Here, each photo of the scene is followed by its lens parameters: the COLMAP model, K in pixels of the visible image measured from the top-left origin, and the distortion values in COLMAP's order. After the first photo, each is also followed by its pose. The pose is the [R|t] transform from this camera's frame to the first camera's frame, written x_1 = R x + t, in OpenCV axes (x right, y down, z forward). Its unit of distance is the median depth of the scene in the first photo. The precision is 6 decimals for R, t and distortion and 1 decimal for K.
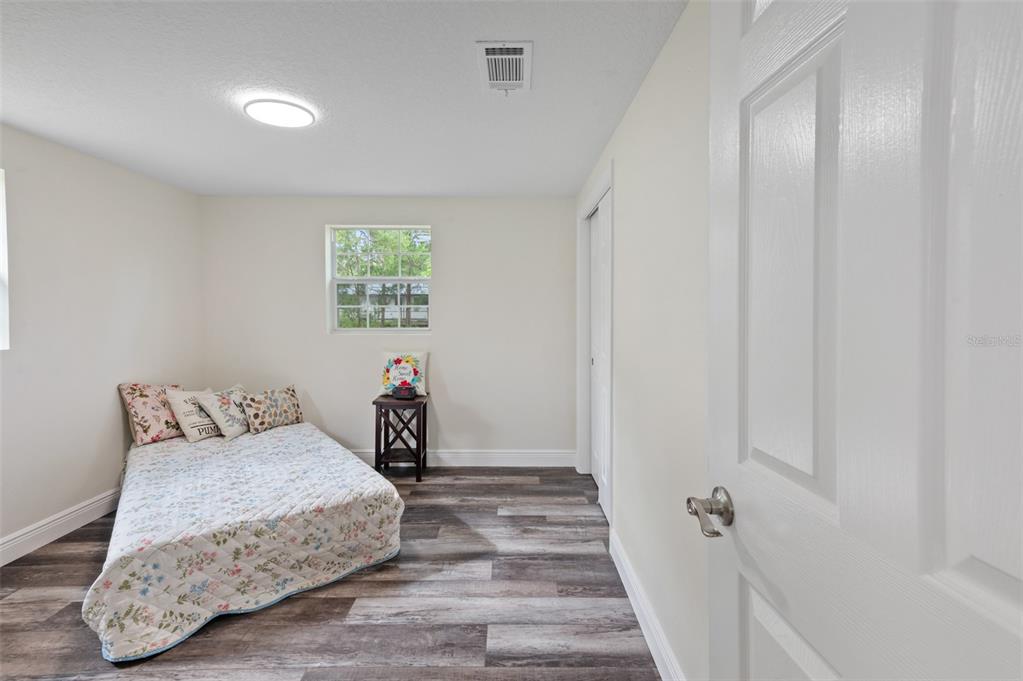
lens RADIAL K [[462.6, 0, 511.4], [0, 462.6, 318.0], [0, 0, 1]] dist [0.019414, 0.001186]
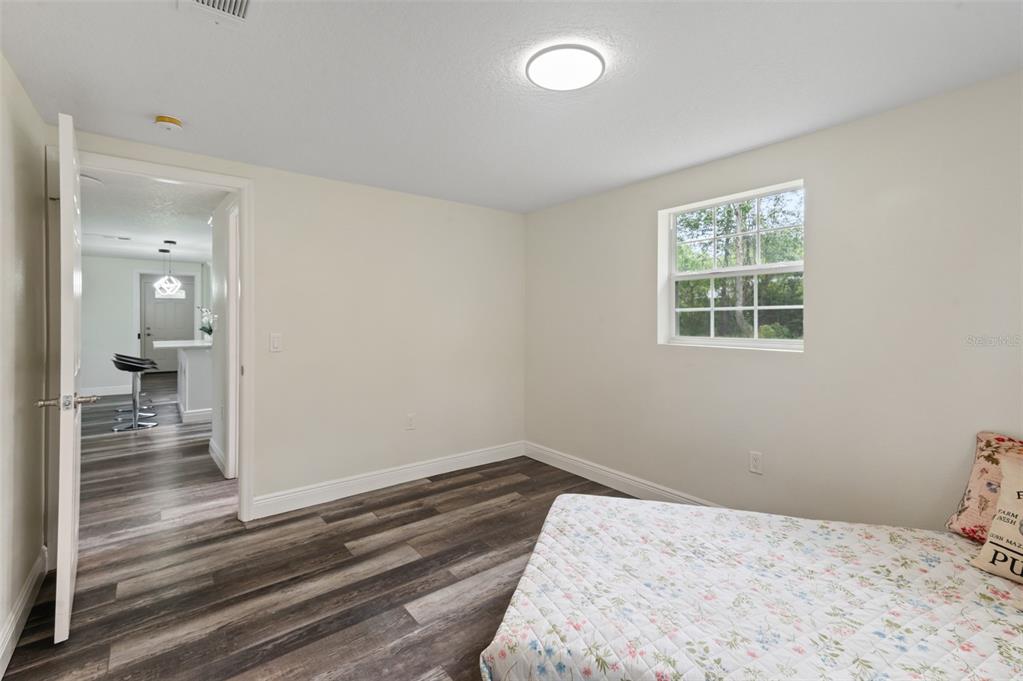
lens RADIAL K [[462.6, 0, 511.4], [0, 462.6, 318.0], [0, 0, 1]] dist [0.019414, 0.001186]
pose [[-0.789670, 0.001372, -0.613530, 0.064936], [-0.008619, 0.999874, 0.013329, -0.016496], [0.613471, 0.015814, -0.789559, 1.475651]]
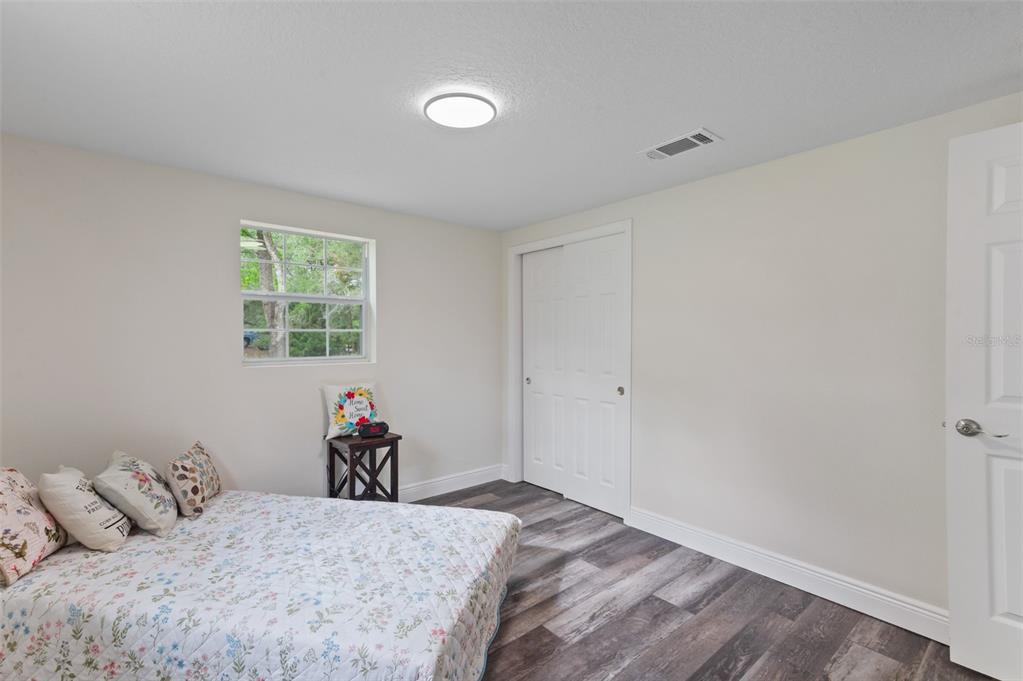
lens RADIAL K [[462.0, 0, 511.5], [0, 462.0, 340.5], [0, 0, 1]] dist [0.003523, 0.014220]
pose [[0.762239, -0.007007, 0.647258, -0.918953], [0.009752, 0.999952, -0.000659, -0.005666], [-0.647222, 0.006814, 0.762271, 0.258602]]
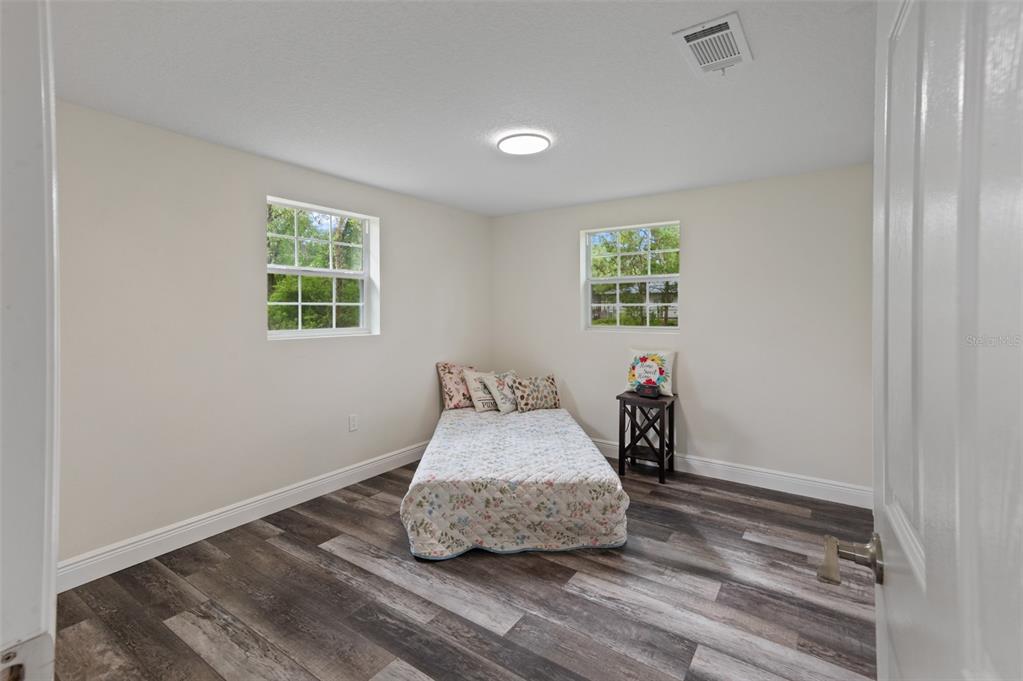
lens RADIAL K [[464.5, 0, 507.3], [0, 464.5, 312.1], [0, 0, 1]] dist [0.017609, 0.000047]
pose [[0.821926, 0.002911, -0.569587, 0.140401], [-0.008332, 0.999941, -0.006913, 0.000979], [0.569534, 0.010427, 0.821902, -0.000502]]
